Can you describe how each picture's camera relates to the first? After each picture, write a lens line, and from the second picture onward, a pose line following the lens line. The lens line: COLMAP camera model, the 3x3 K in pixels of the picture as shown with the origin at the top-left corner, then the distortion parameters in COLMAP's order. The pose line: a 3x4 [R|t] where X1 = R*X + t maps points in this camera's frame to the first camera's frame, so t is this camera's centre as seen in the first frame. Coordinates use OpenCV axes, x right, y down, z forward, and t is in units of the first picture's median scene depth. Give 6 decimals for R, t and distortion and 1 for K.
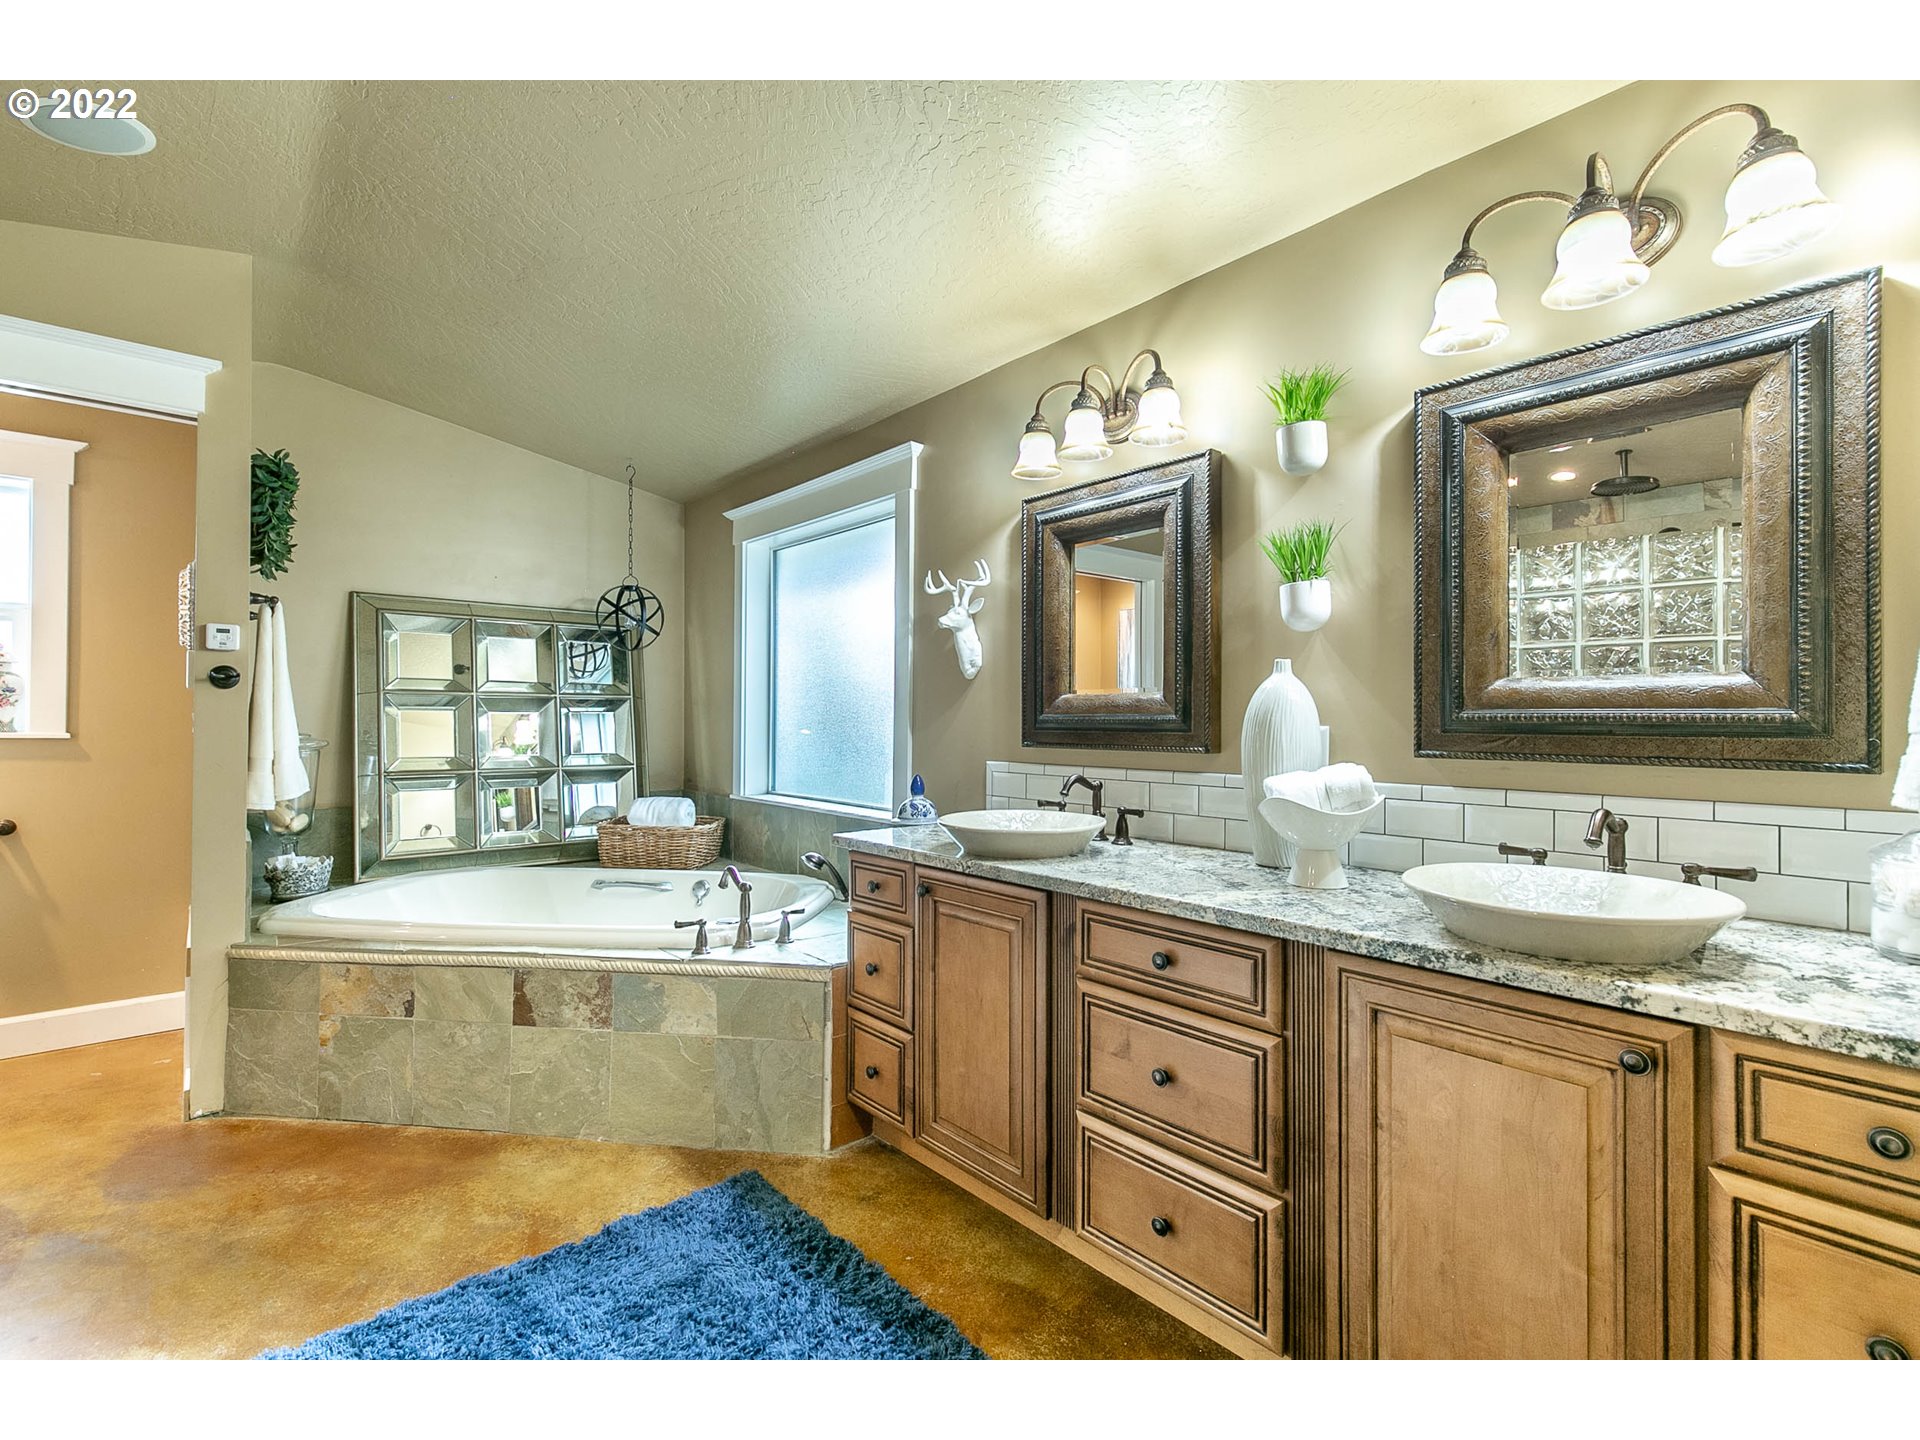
lens RADIAL K [[880.0, 0, 954.7], [0, 880.0, 705.6], [0, 0, 1]] dist [0.017576, -0.000203]
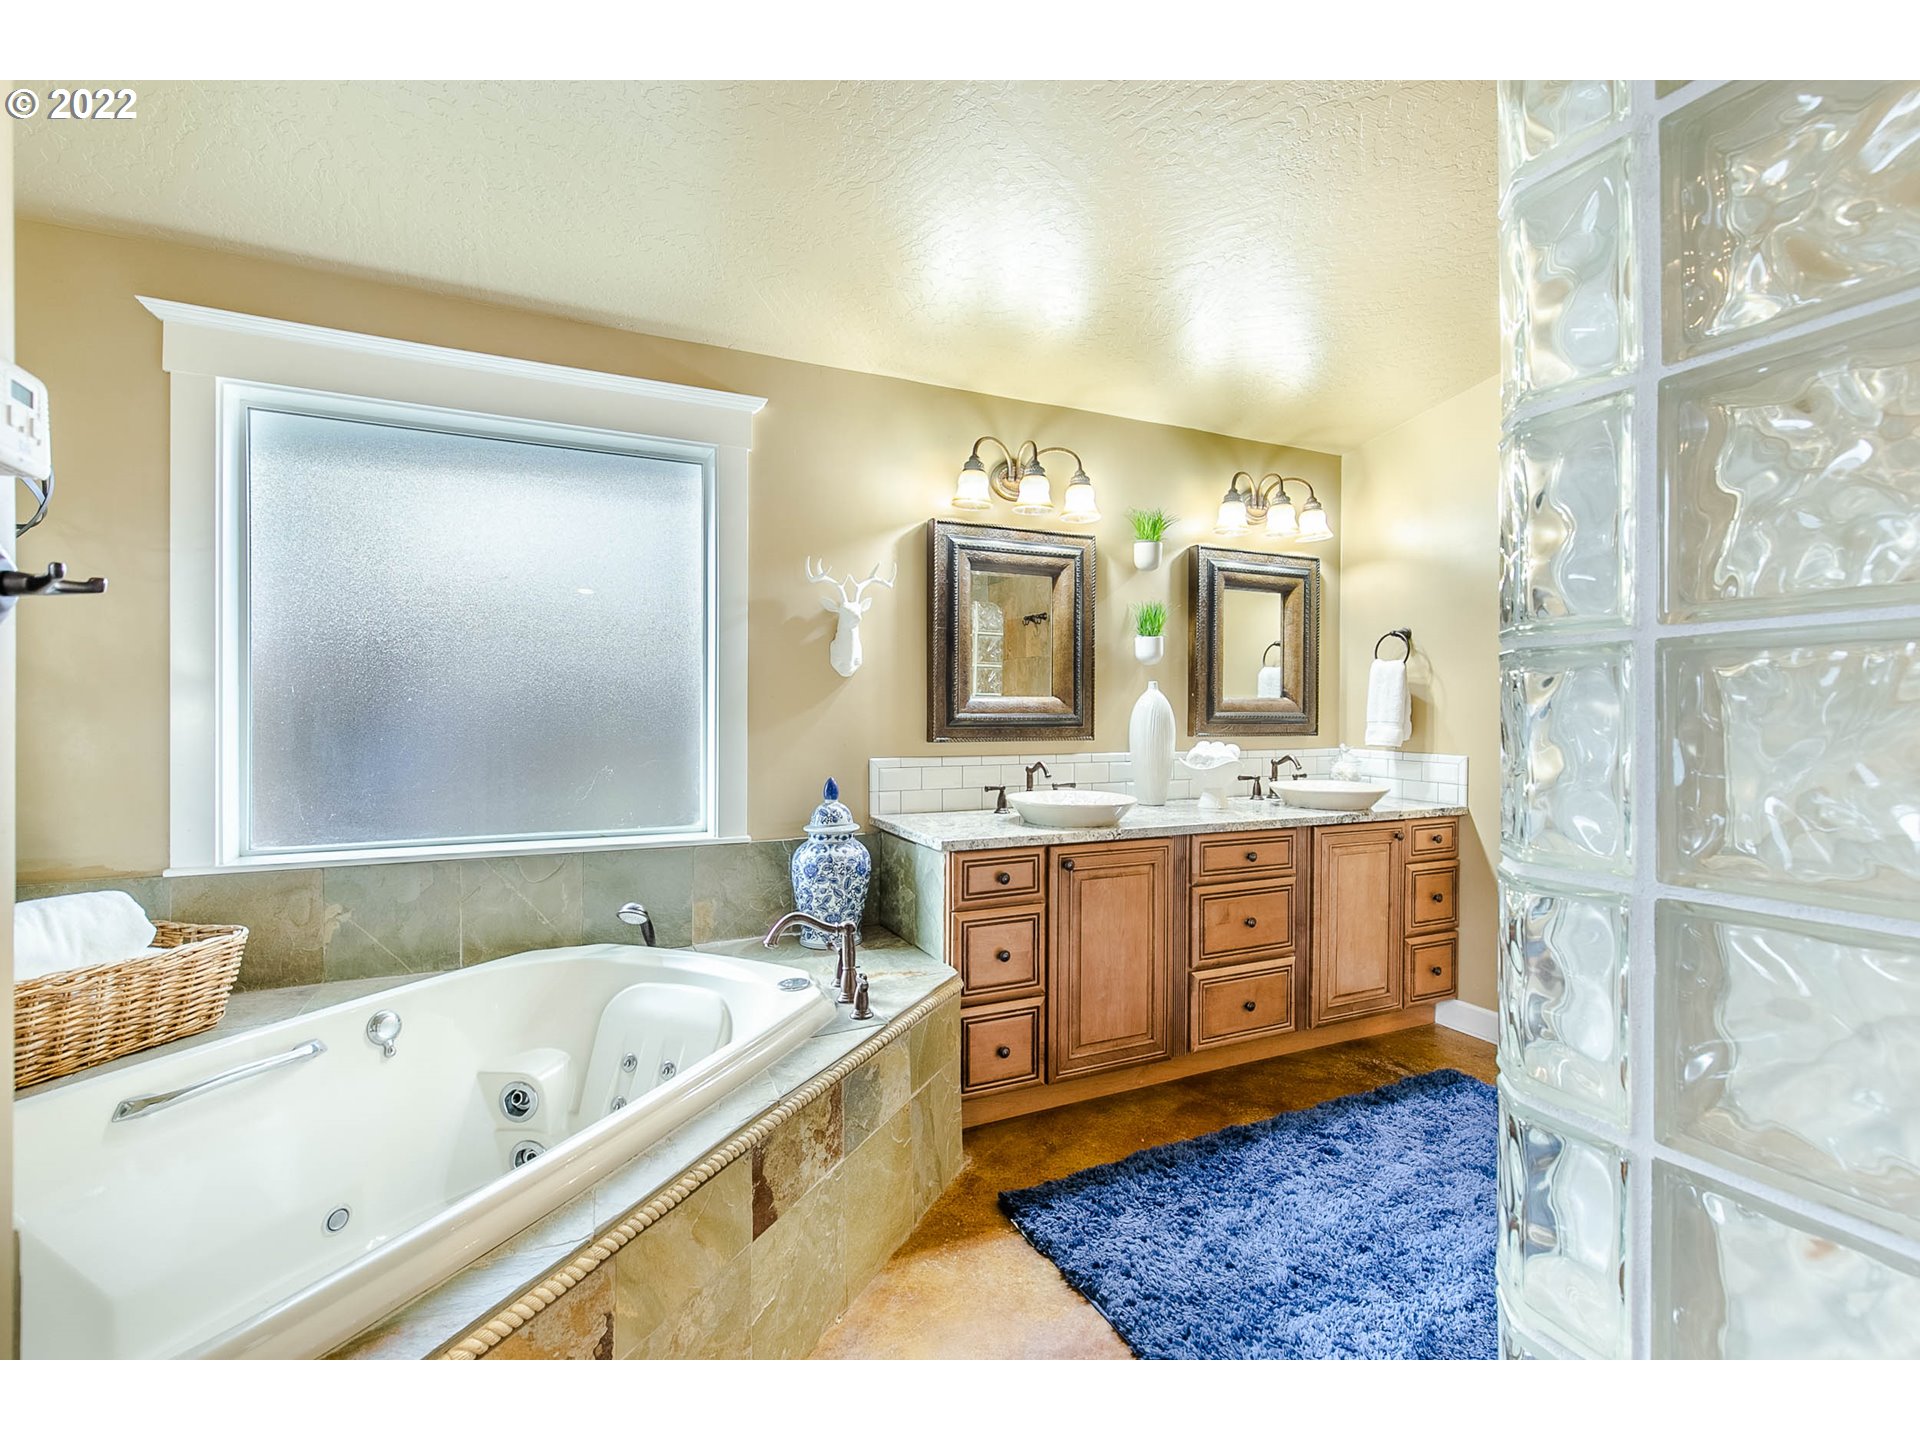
lens RADIAL K [[880.0, 0, 954.7], [0, 880.0, 705.6], [0, 0, 1]] dist [0.017576, -0.000203]
pose [[0.258488, -0.000626, 0.966014, -1.183224], [-0.019137, 0.999800, 0.005768, -0.008097], [-0.965825, -0.019978, 0.258425, 0.821507]]
